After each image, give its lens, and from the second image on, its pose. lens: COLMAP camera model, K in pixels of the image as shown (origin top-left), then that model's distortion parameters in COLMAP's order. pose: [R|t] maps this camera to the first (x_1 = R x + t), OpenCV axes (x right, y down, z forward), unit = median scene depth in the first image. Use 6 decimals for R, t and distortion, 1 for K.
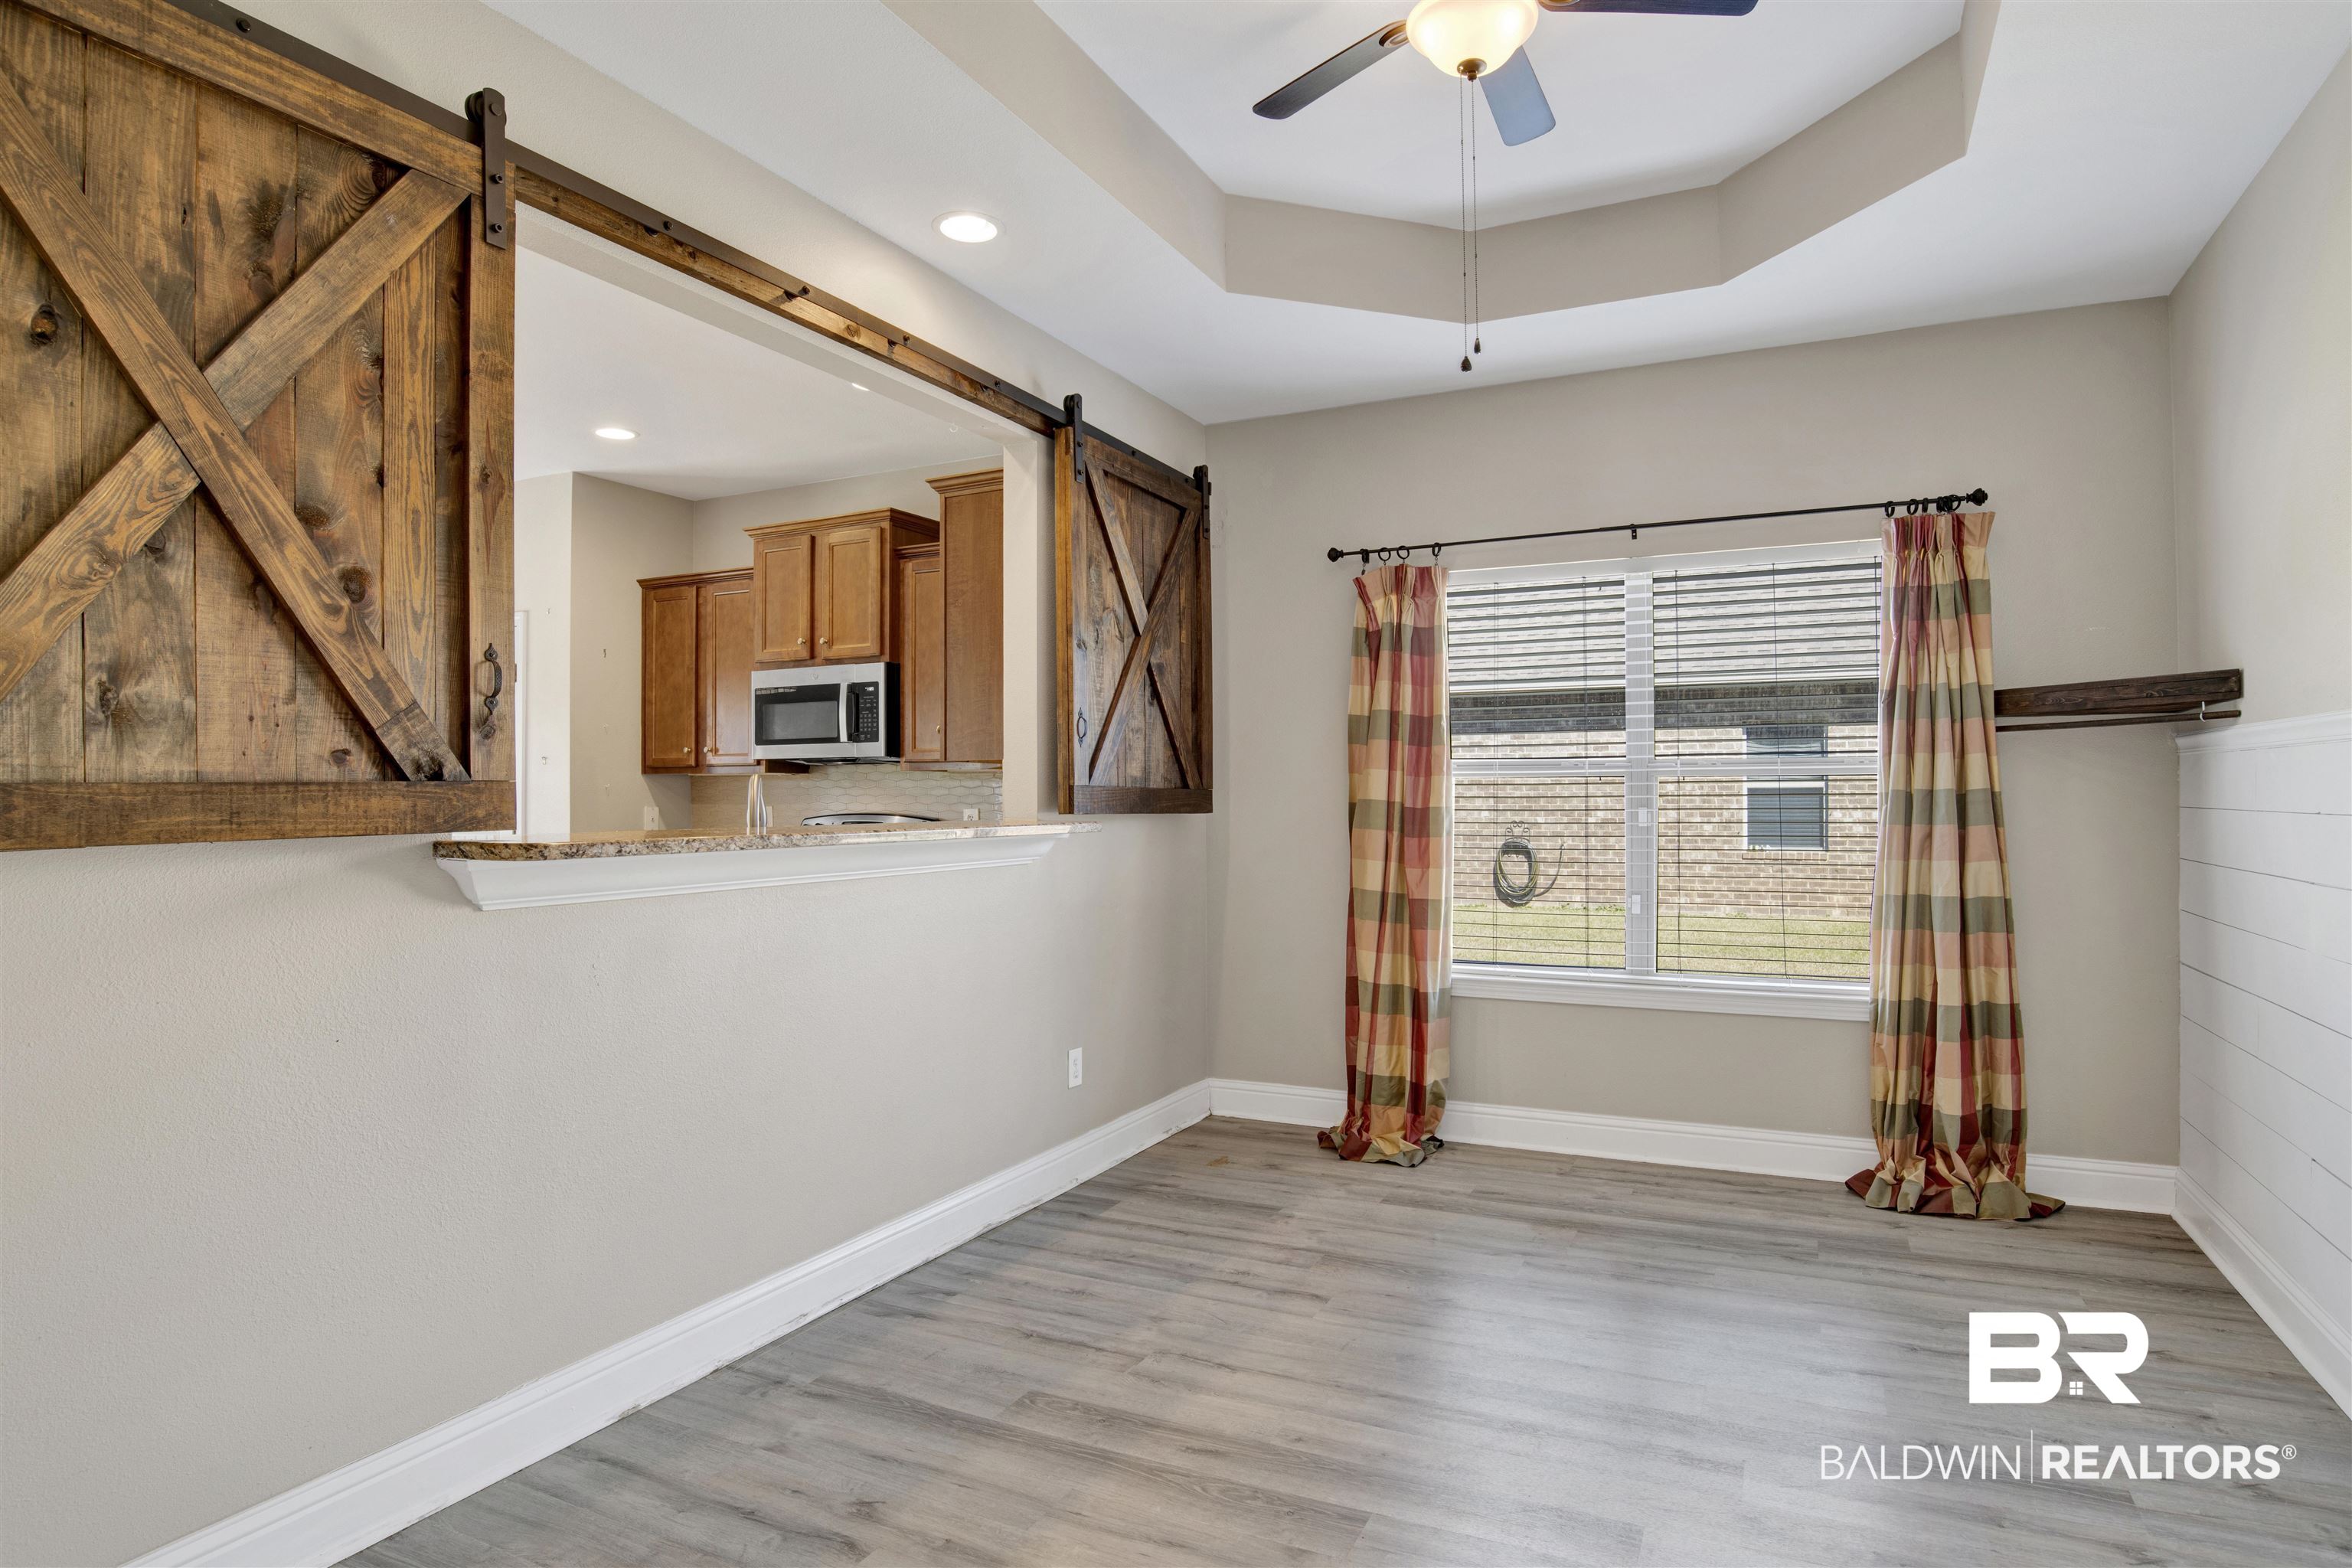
lens RADIAL K [[1276.2, 0, 1145.2], [0, 1276.2, 795.0], [0, 0, 1]] dist [-0.061268, 0.020949]
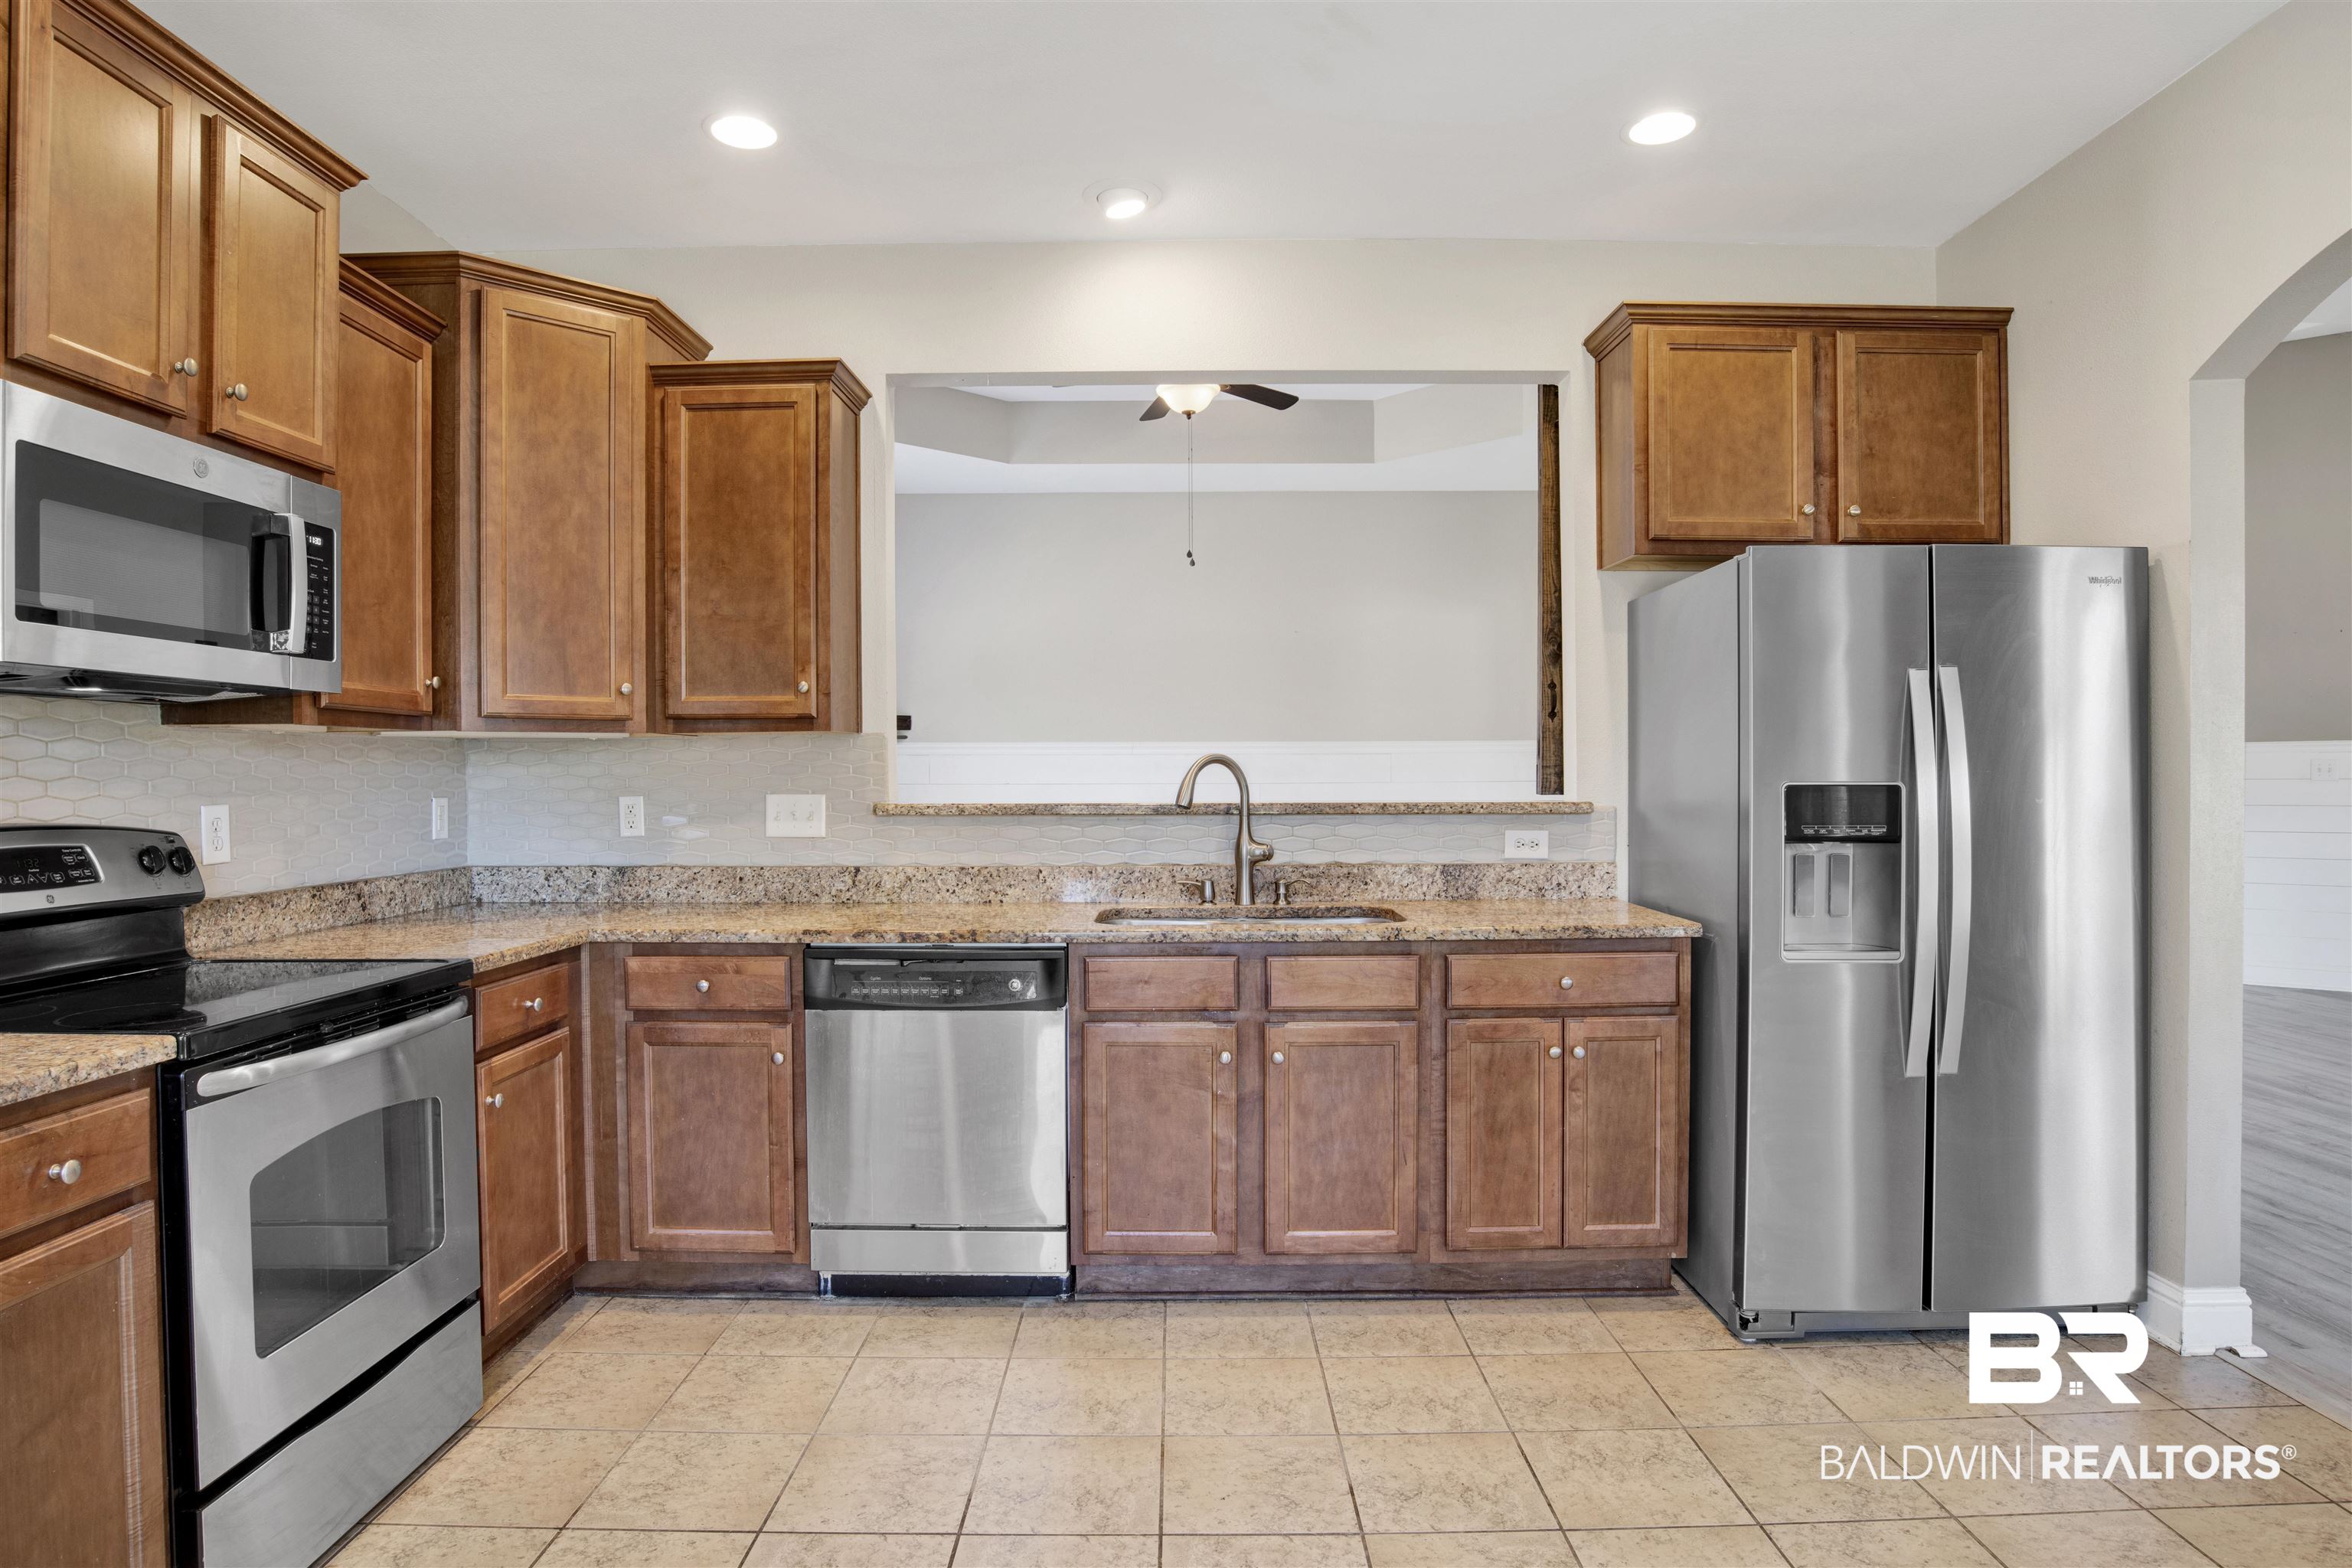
lens RADIAL K [[1309.9, 0, 1192.1], [0, 1309.9, 778.7], [0, 0, 1]] dist [-0.047503, 0.006364]
pose [[-0.445646, -0.001615, 0.895208, -0.894634], [-0.000848, 0.999999, 0.001382, 0.000126], [-0.895209, -0.000143, -0.445647, 1.087777]]
